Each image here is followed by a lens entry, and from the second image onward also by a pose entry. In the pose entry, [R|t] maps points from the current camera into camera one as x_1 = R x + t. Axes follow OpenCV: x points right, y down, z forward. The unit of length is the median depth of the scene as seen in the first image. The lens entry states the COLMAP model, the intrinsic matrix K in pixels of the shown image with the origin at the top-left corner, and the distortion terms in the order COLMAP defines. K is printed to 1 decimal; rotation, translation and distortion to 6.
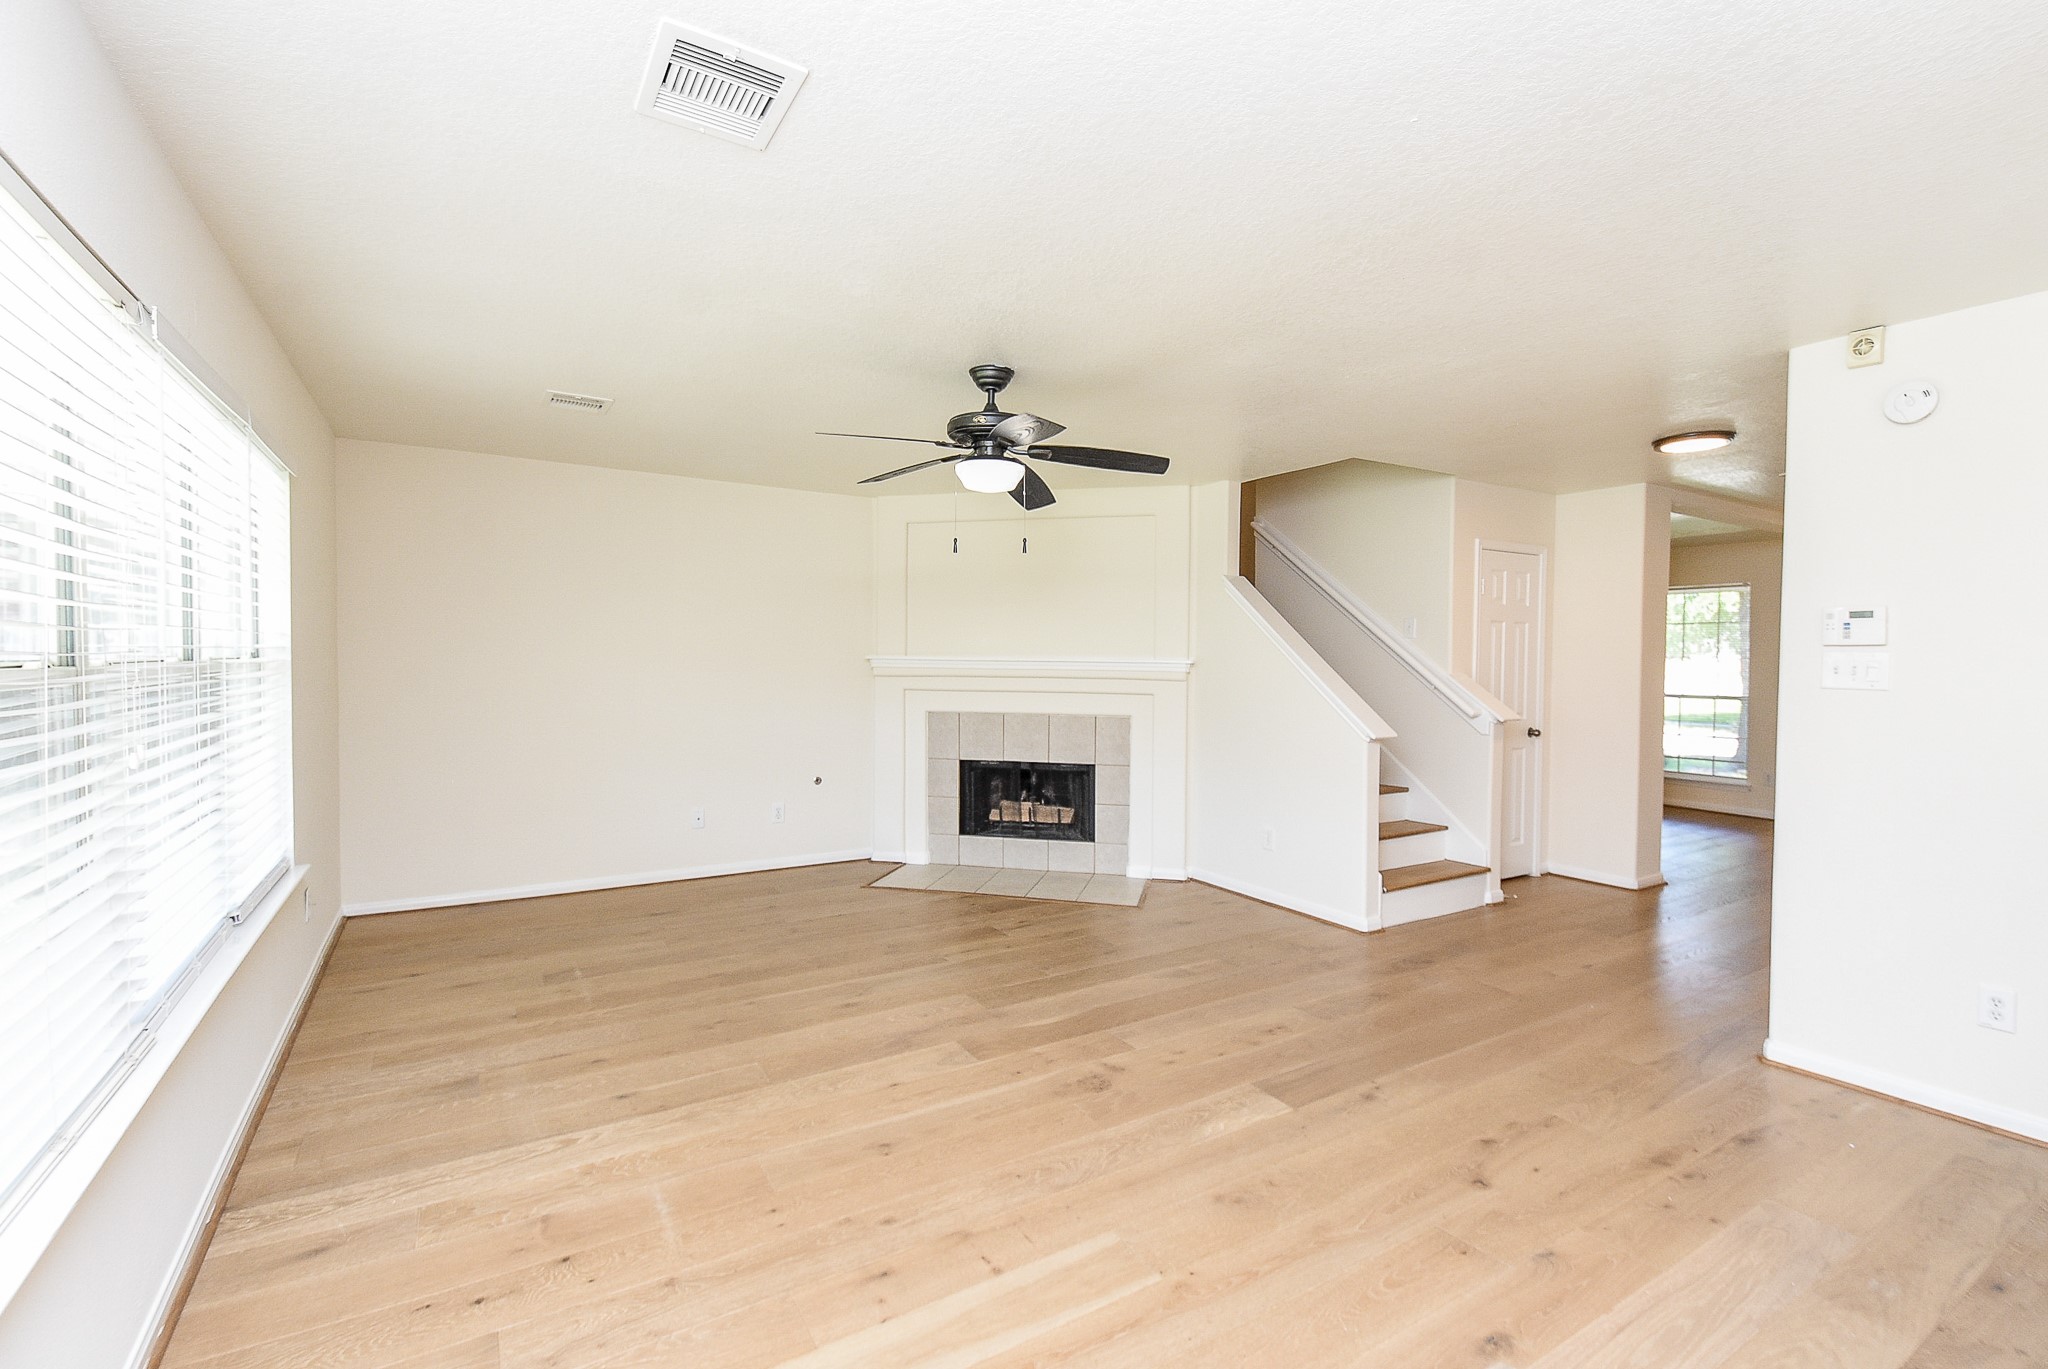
lens RADIAL K [[911.2, 0, 1035.1], [0, 911.2, 675.3], [0, 0, 1]] dist [0.030916, -0.025723]
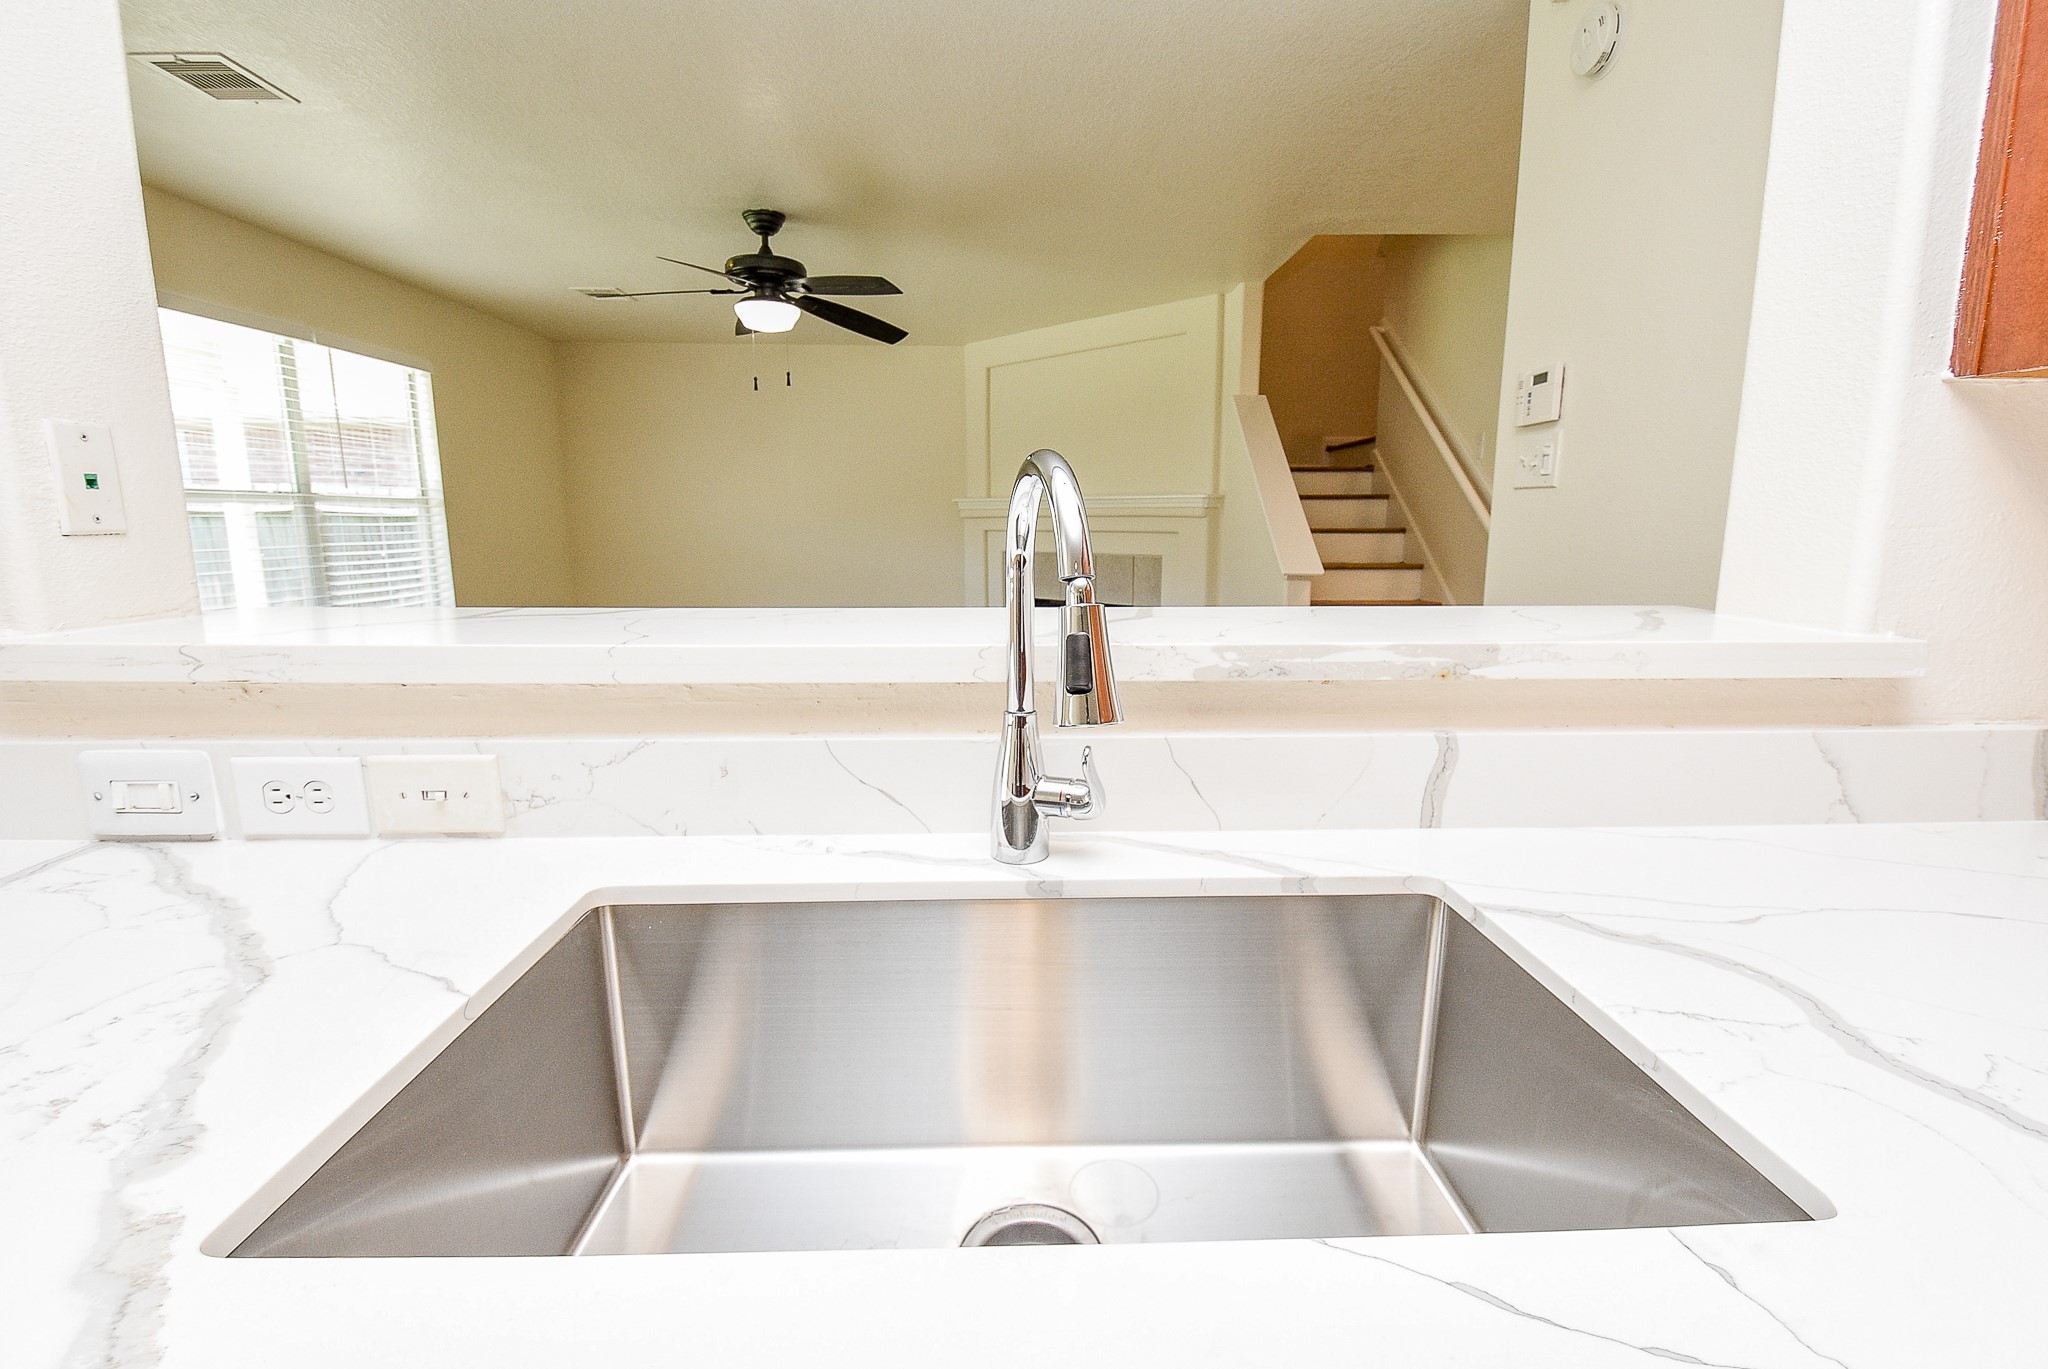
lens RADIAL K [[898.6, 0, 1031.5], [0, 898.6, 675.1], [0, 0, 1]] dist [0.015085, -0.016311]
pose [[0.860135, 0.080245, -0.503714, 0.703136], [-0.004182, 0.988624, 0.150352, 0.040232], [0.510049, -0.127216, 0.850686, 0.161572]]
